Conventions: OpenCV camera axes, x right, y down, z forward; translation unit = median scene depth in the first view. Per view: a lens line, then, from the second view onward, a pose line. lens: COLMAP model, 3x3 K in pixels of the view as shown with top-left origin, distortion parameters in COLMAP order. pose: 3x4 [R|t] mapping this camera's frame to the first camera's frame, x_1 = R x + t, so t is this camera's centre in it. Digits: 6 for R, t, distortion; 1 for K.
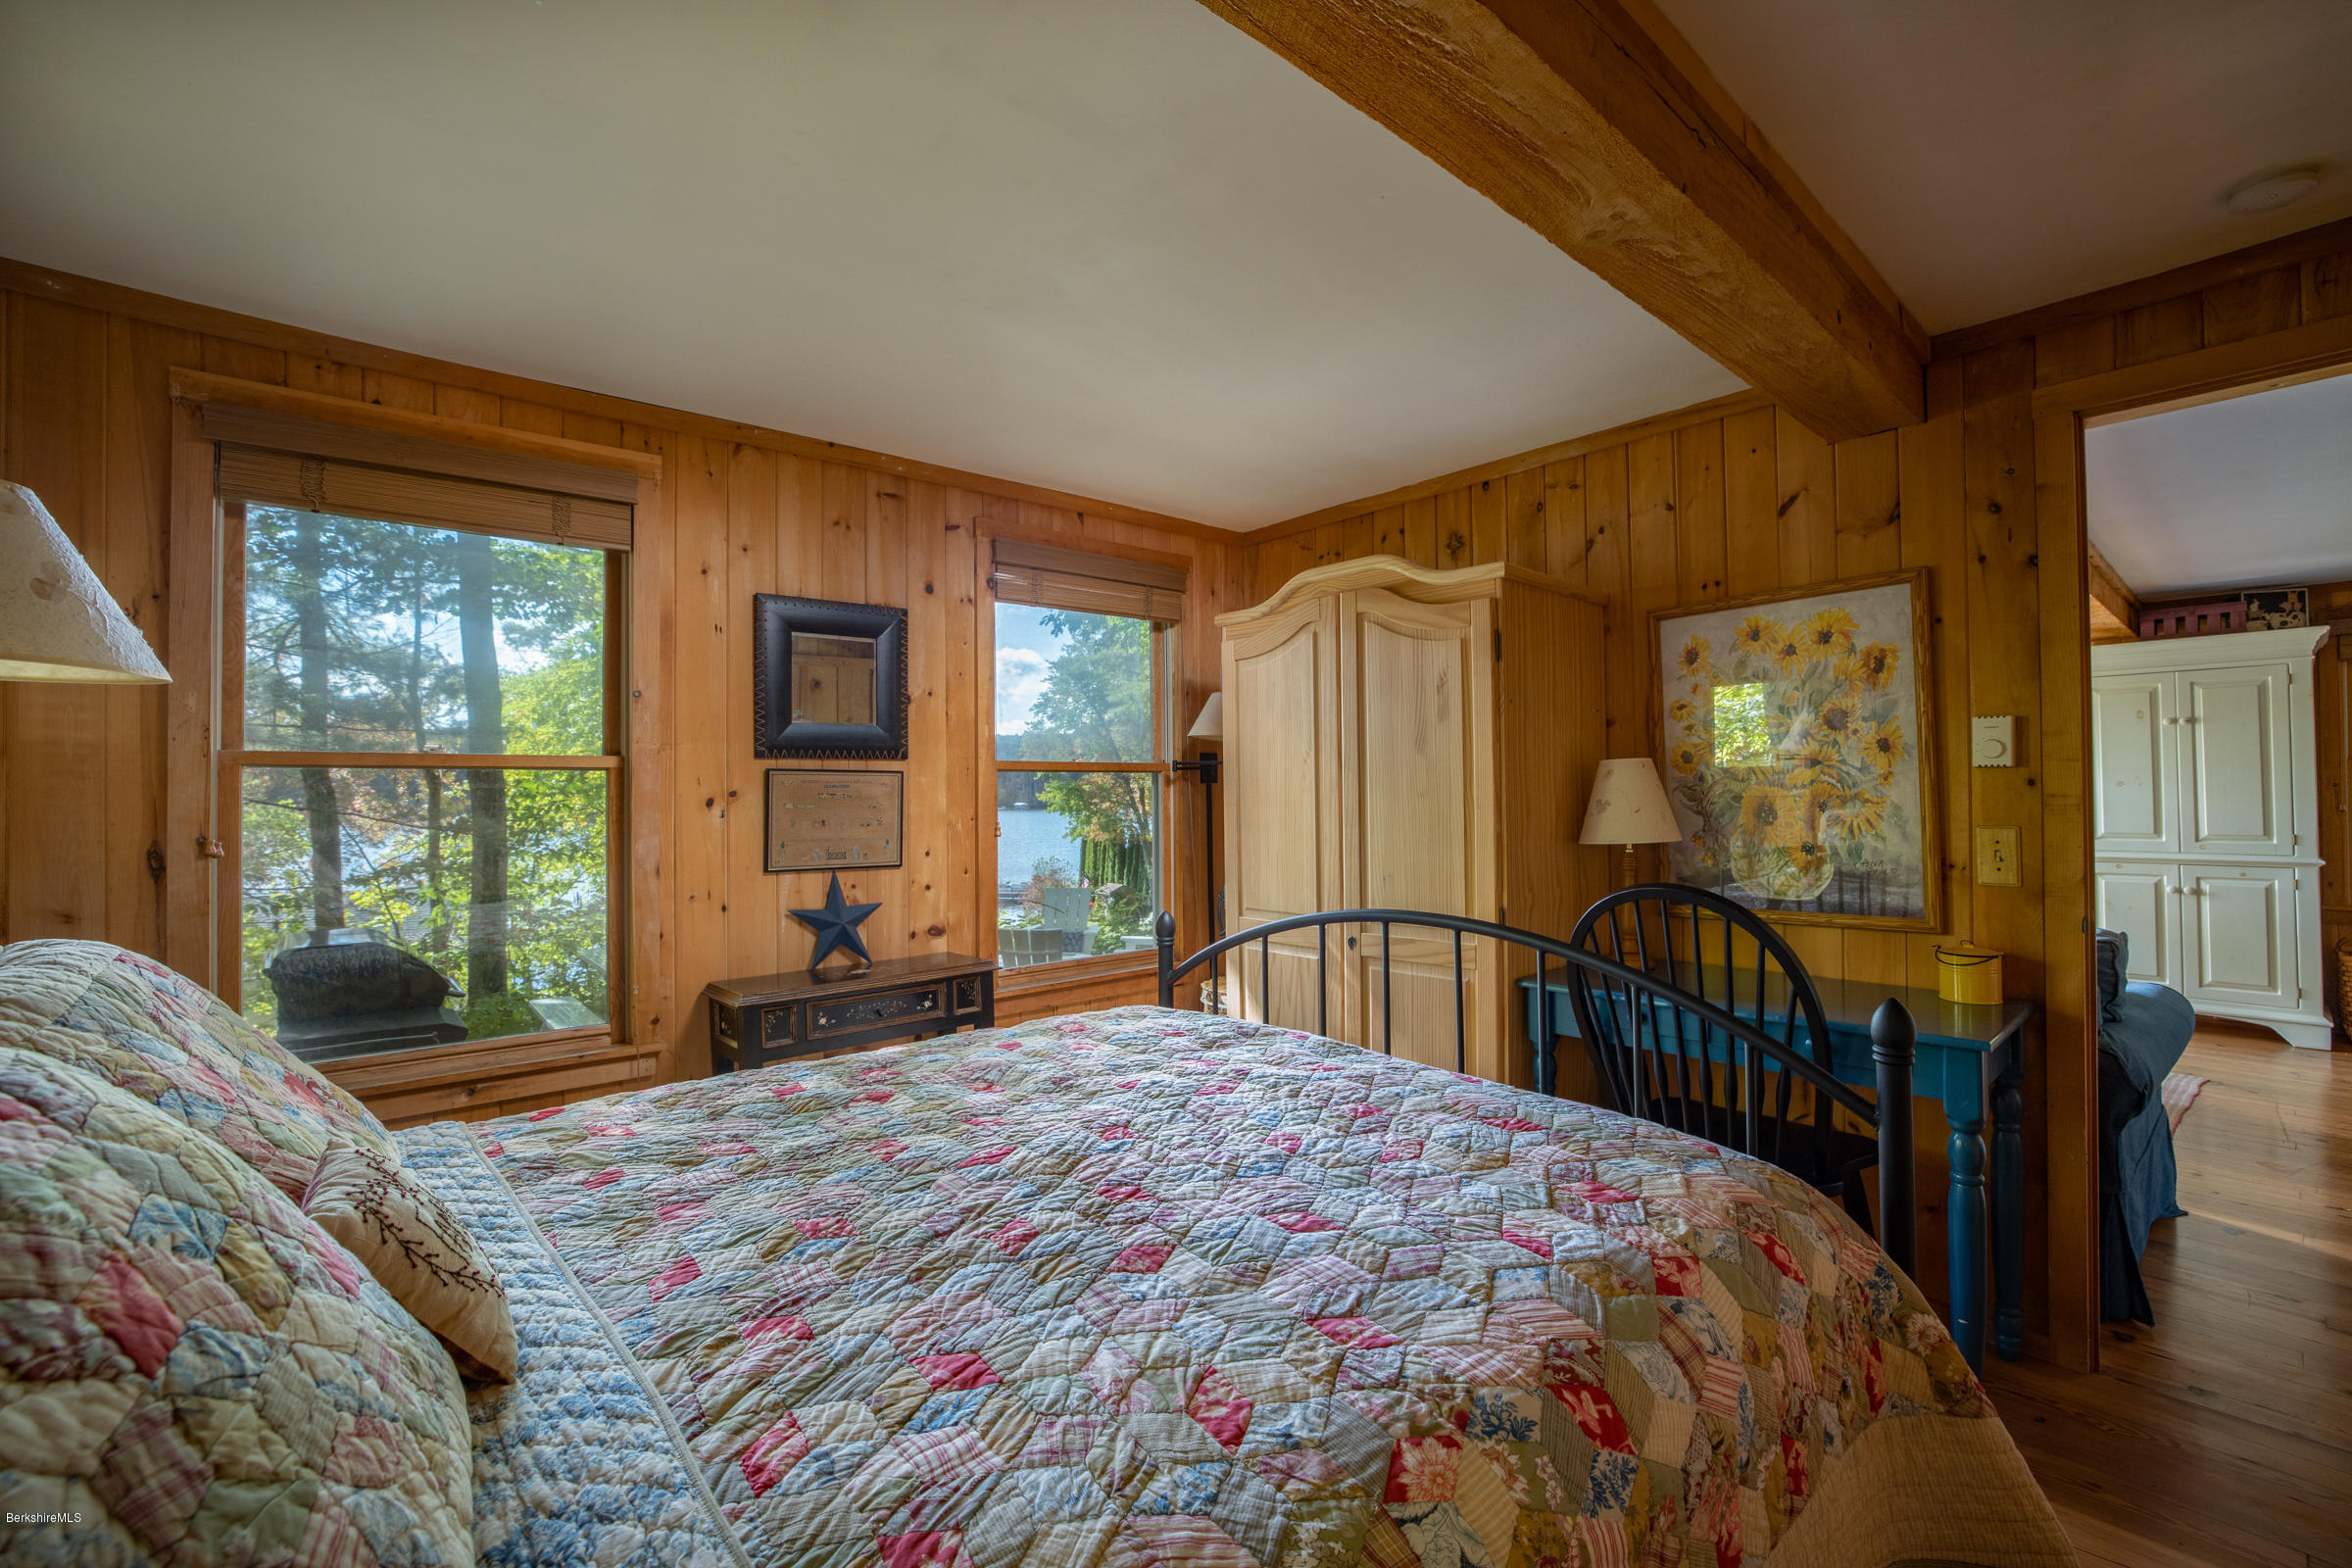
lens RADIAL K [[1008.2, 0, 1174.3], [0, 1008.2, 785.2], [0, 0, 1]] dist [-0.004019, -0.000209]
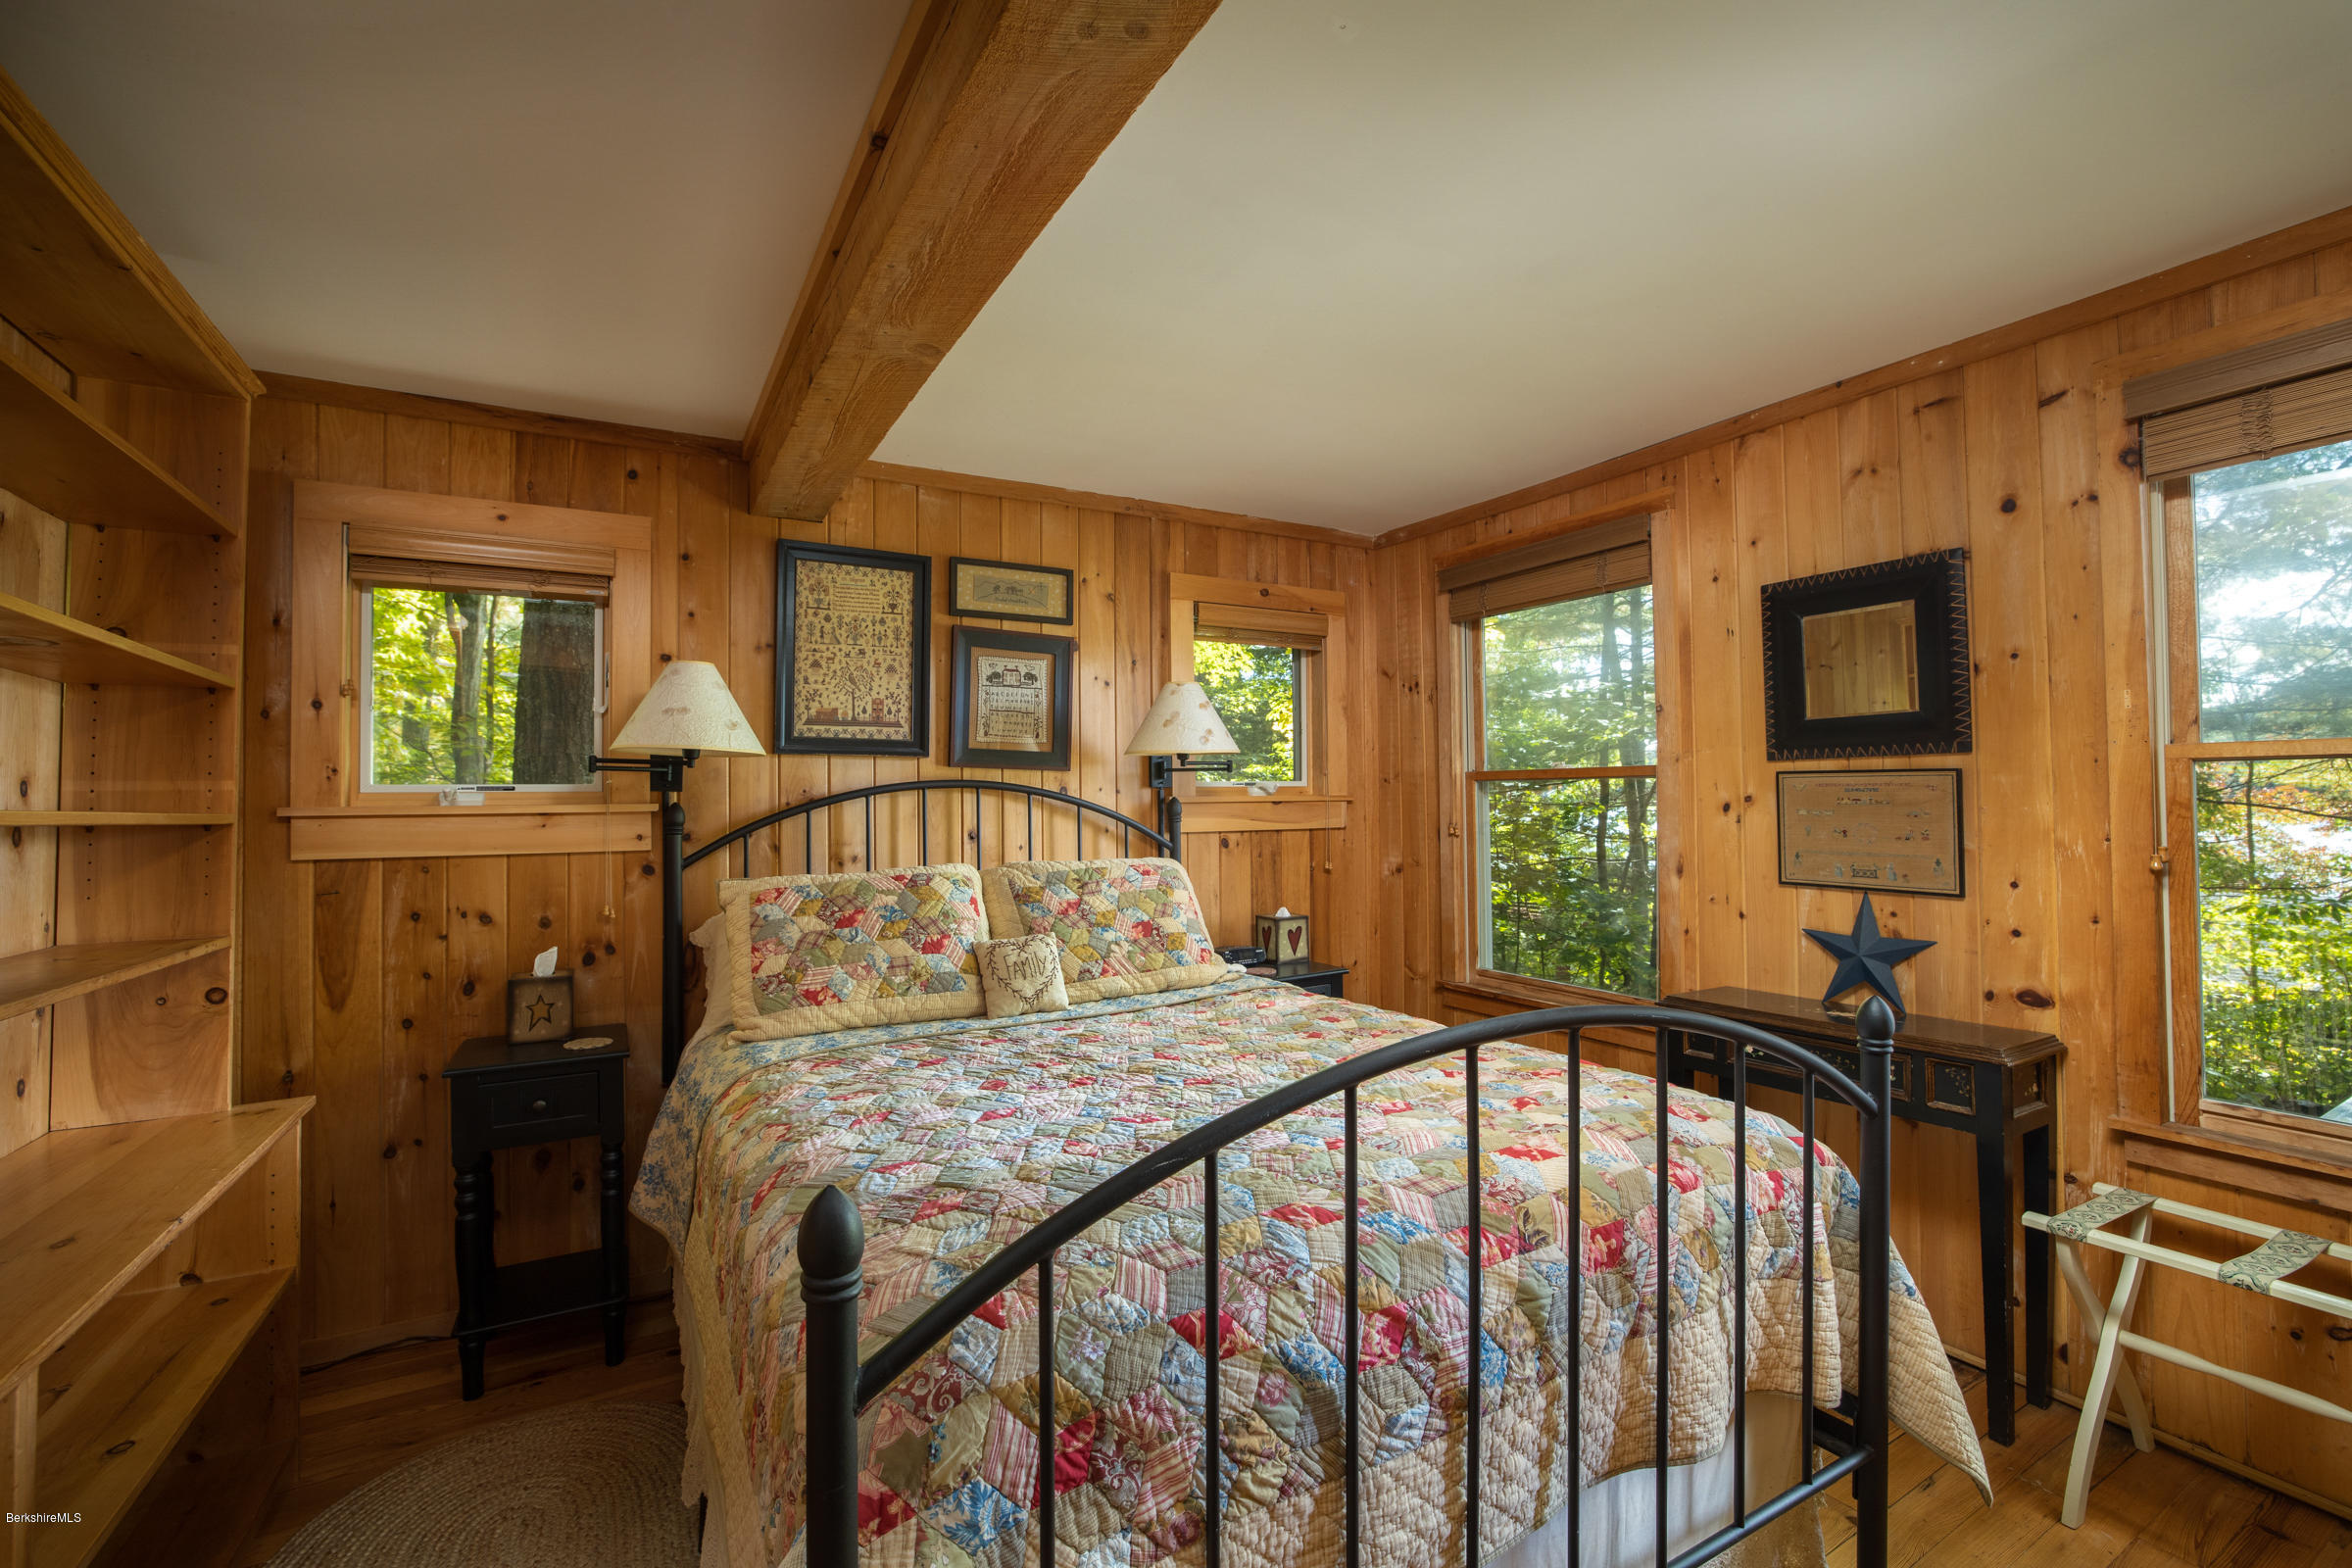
lens RADIAL K [[1008.2, 0, 1175.5], [0, 1008.2, 783.5], [0, 0, 1]] dist [-0.004019, -0.000209]
pose [[-0.207528, -0.006898, -0.978205, 0.614221], [0.021385, 0.999704, -0.011586, -0.006782], [0.977995, -0.023324, -0.207319, 0.646909]]
